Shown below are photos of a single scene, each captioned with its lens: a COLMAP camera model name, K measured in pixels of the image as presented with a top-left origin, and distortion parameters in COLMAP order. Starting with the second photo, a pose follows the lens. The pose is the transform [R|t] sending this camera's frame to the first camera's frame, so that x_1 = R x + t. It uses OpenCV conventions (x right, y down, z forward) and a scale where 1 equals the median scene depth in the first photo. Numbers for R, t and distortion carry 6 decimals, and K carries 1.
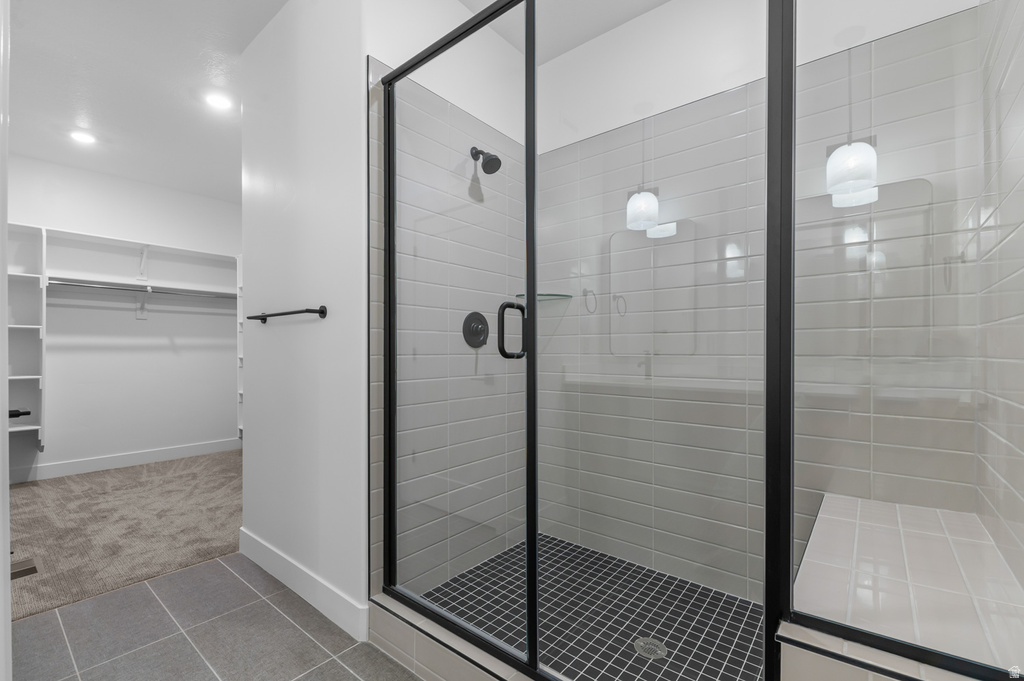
lens RADIAL K [[448.6, 0, 511.9], [0, 448.6, 349.6], [0, 0, 1]] dist [0.003264, -0.000891]
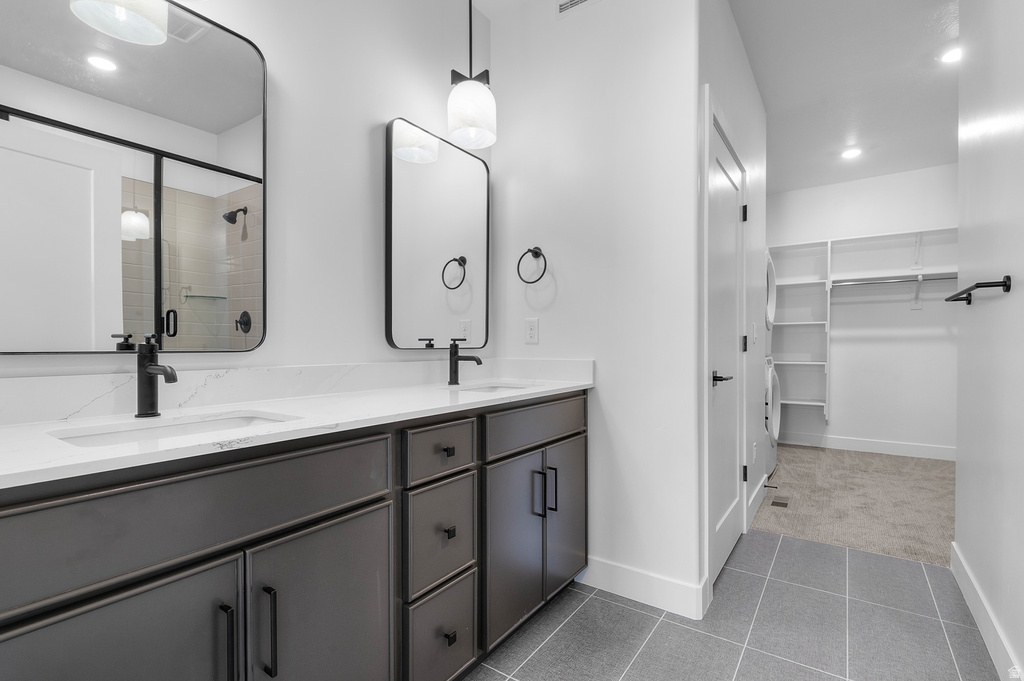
lens RADIAL K [[472.5, 0, 513.3], [0, 472.5, 343.8], [0, 0, 1]] dist [-0.000128, 0.000183]
pose [[0.072864, -0.004694, -0.997331, 0.204982], [0.005322, 0.999977, -0.004318, 0.010539], [0.997328, -0.004993, 0.072887, 0.071278]]
